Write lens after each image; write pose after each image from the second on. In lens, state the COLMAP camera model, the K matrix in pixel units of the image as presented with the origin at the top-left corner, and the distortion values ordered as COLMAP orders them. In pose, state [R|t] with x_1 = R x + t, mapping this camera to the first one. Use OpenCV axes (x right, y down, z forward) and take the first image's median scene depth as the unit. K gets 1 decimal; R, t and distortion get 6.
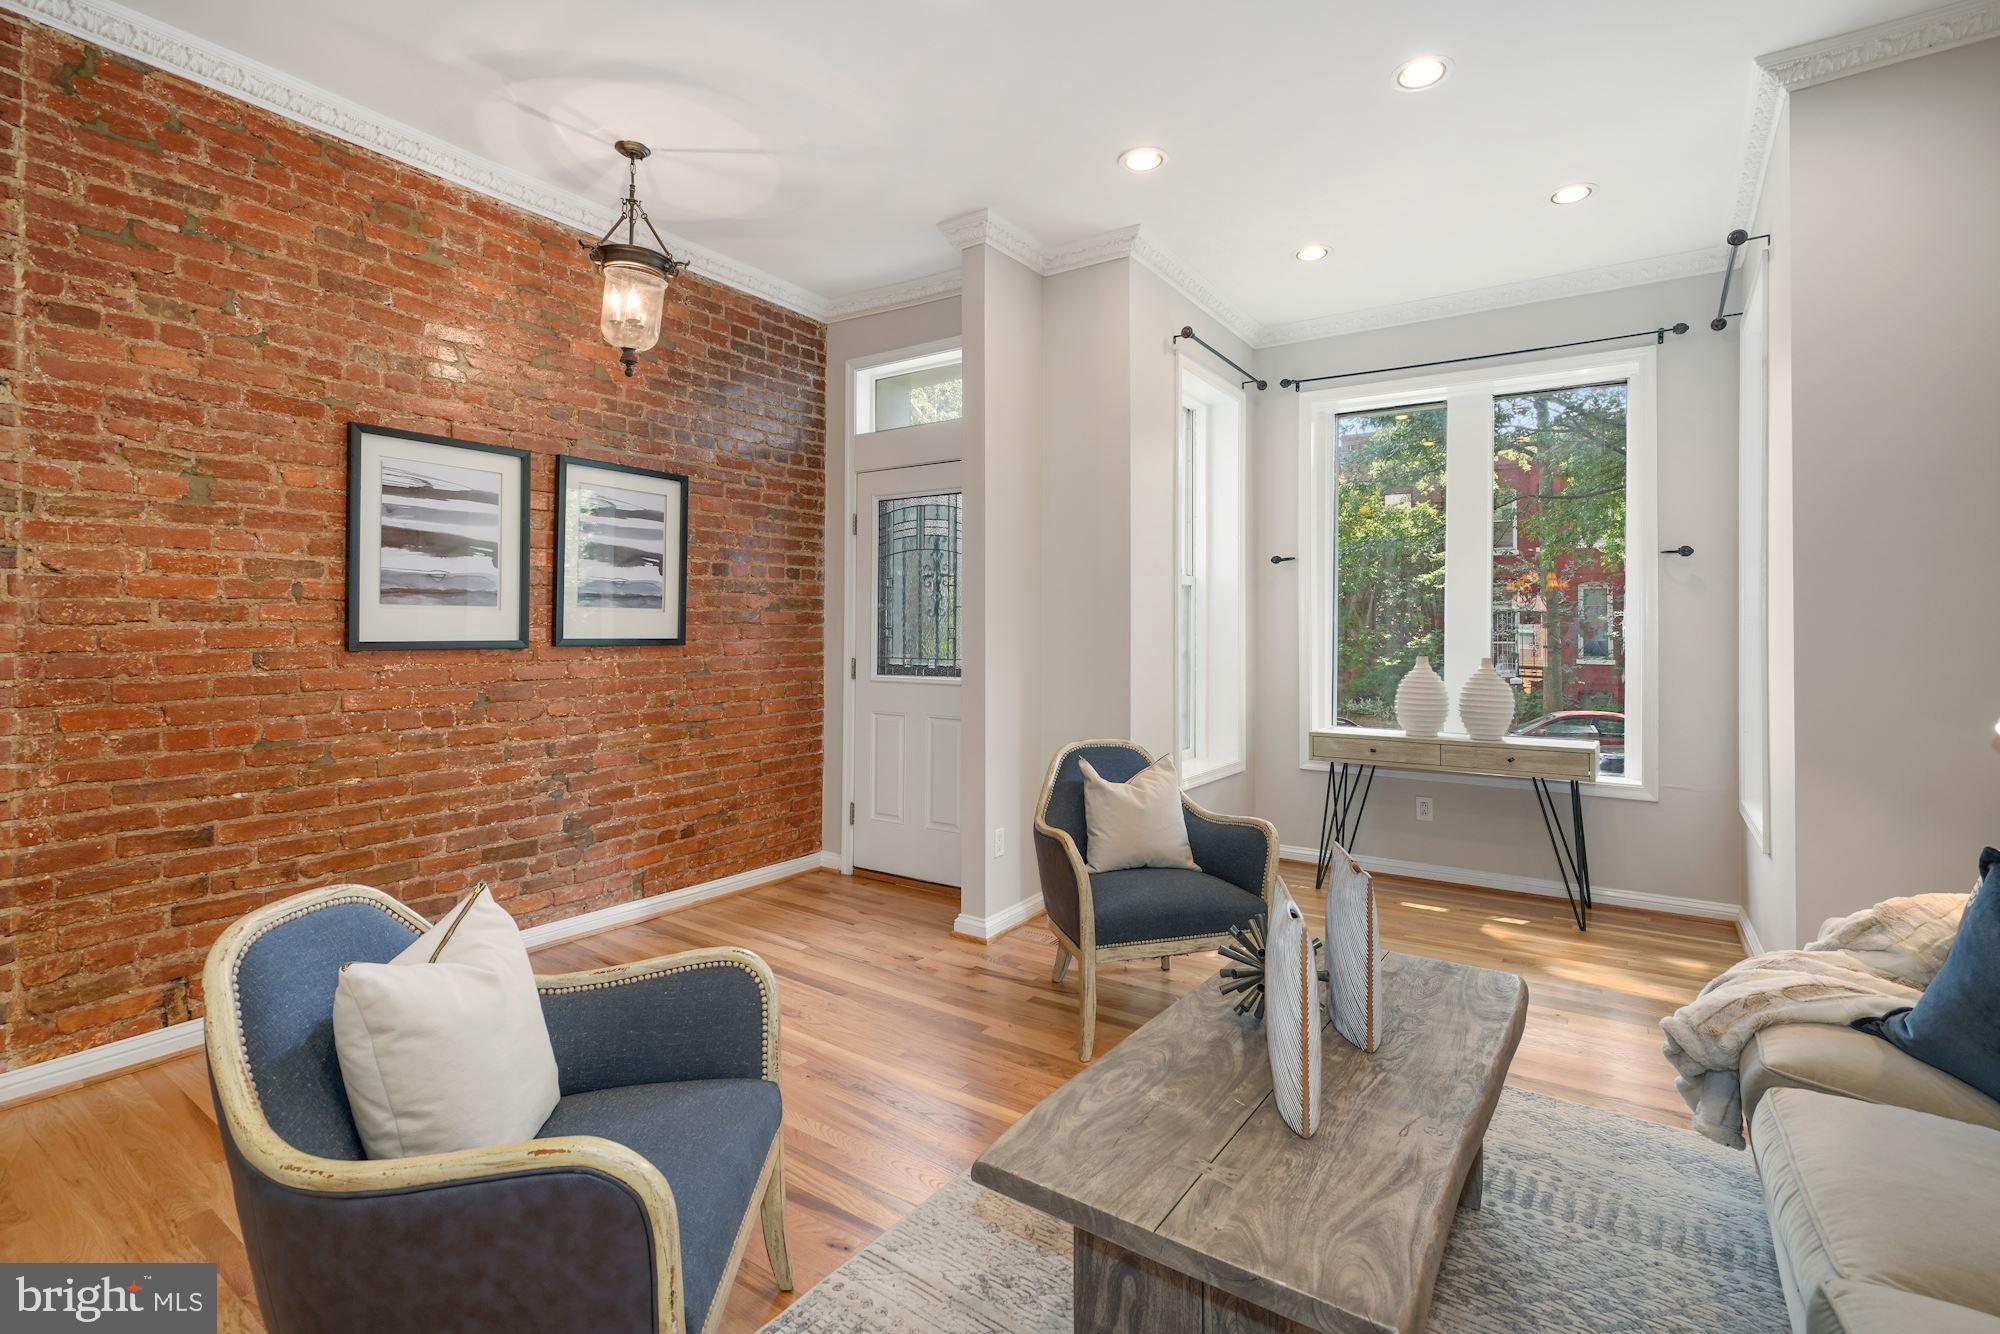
lens RADIAL K [[915.4, 0, 982.2], [0, 915.4, 623.0], [0, 0, 1]] dist [-0.004538, 0.003320]
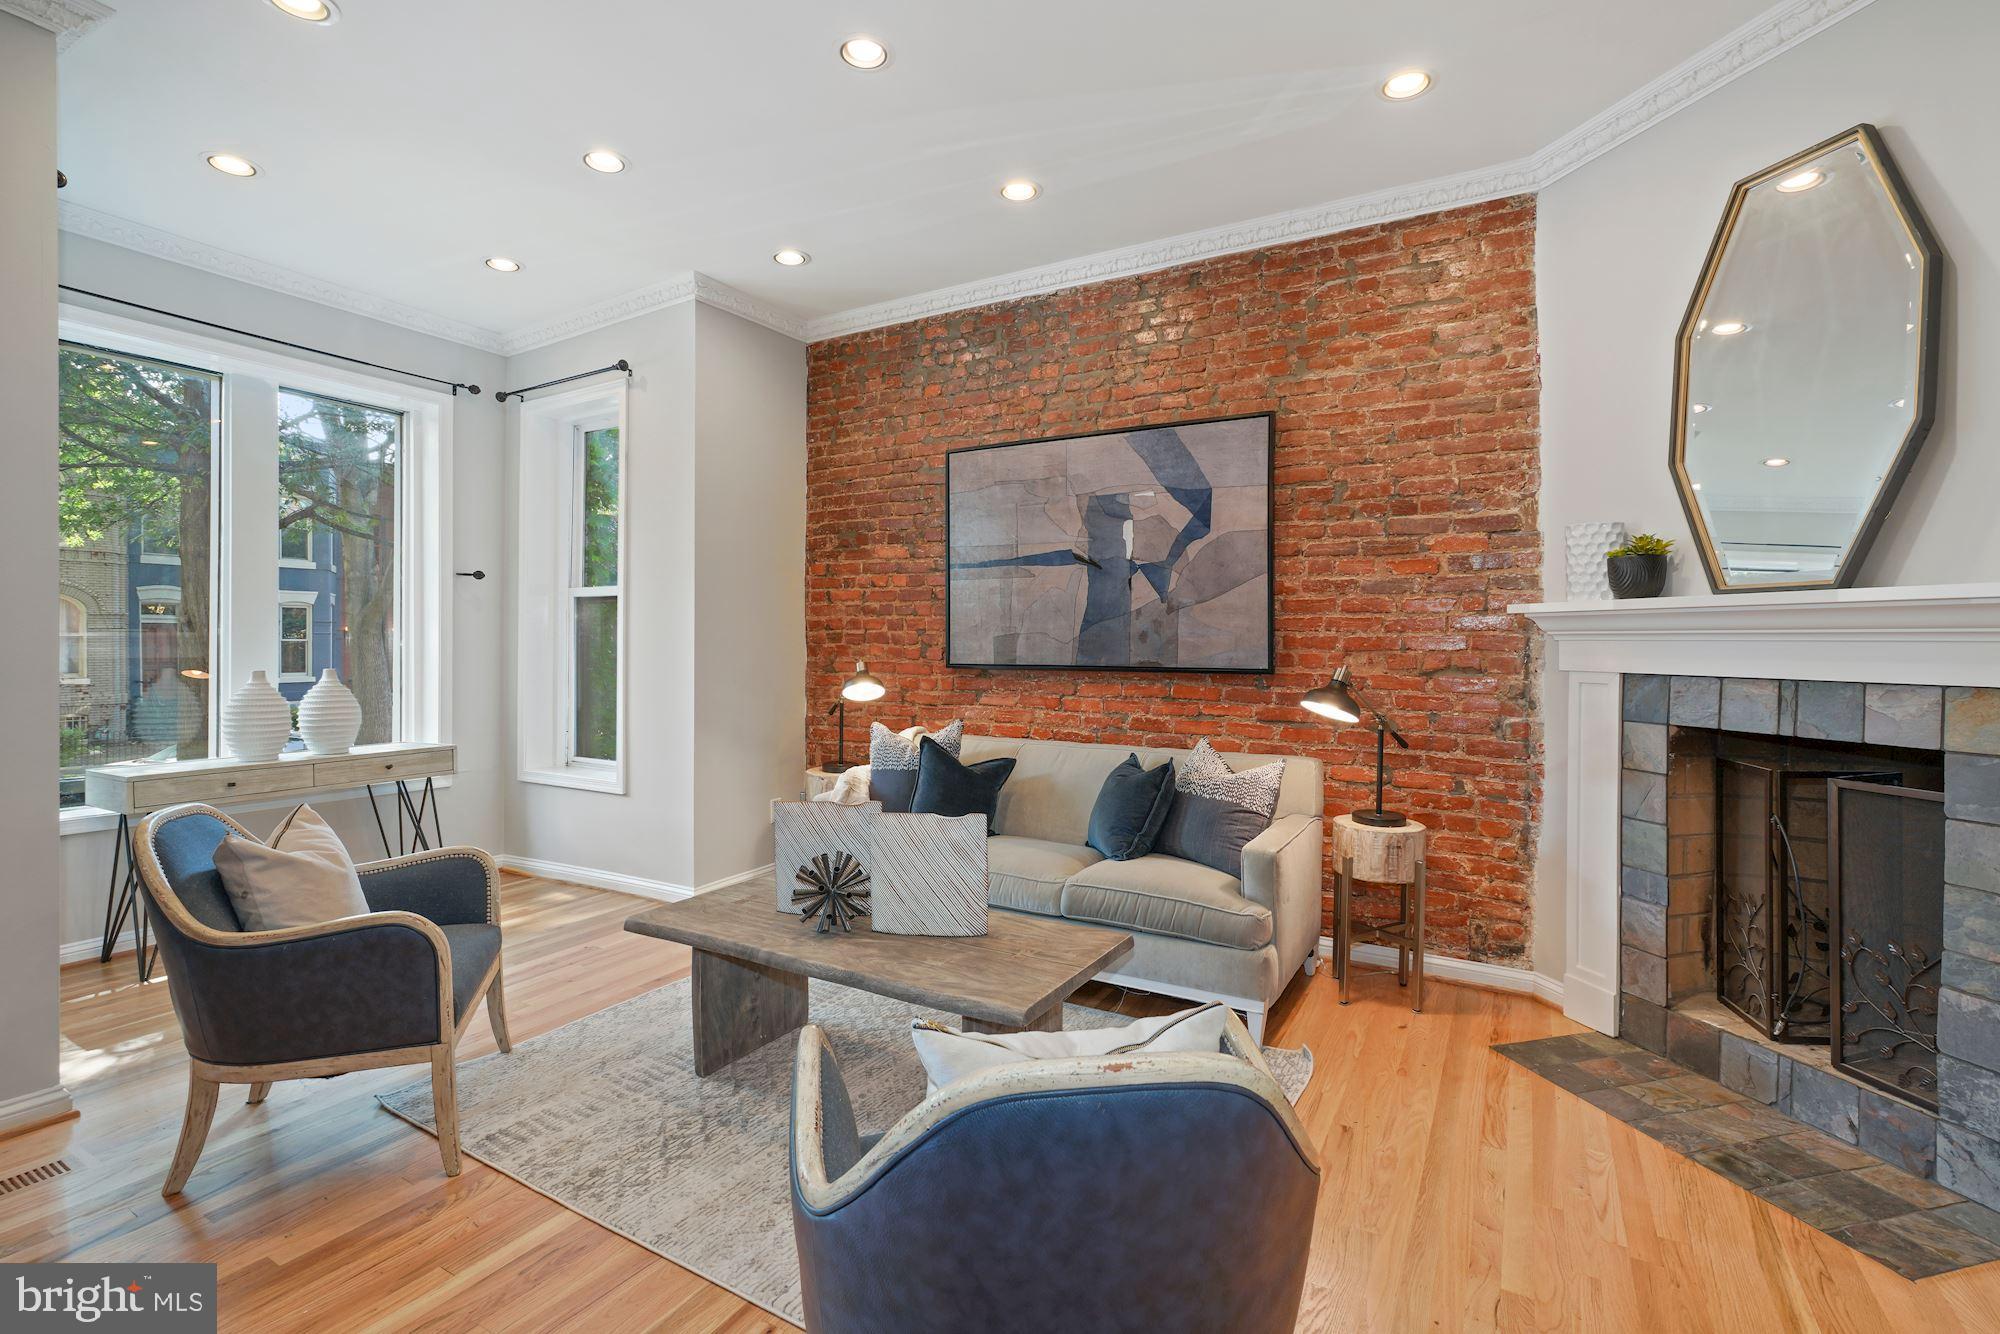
lens RADIAL K [[915.4, 0, 1008.0], [0, 915.4, 652.7], [0, 0, 1]] dist [-0.004538, 0.003320]
pose [[-0.086791, -0.014252, 0.996125, -0.508226], [-0.012724, 0.999832, 0.013197, -0.000592], [-0.996145, -0.011529, -0.086957, 0.407389]]
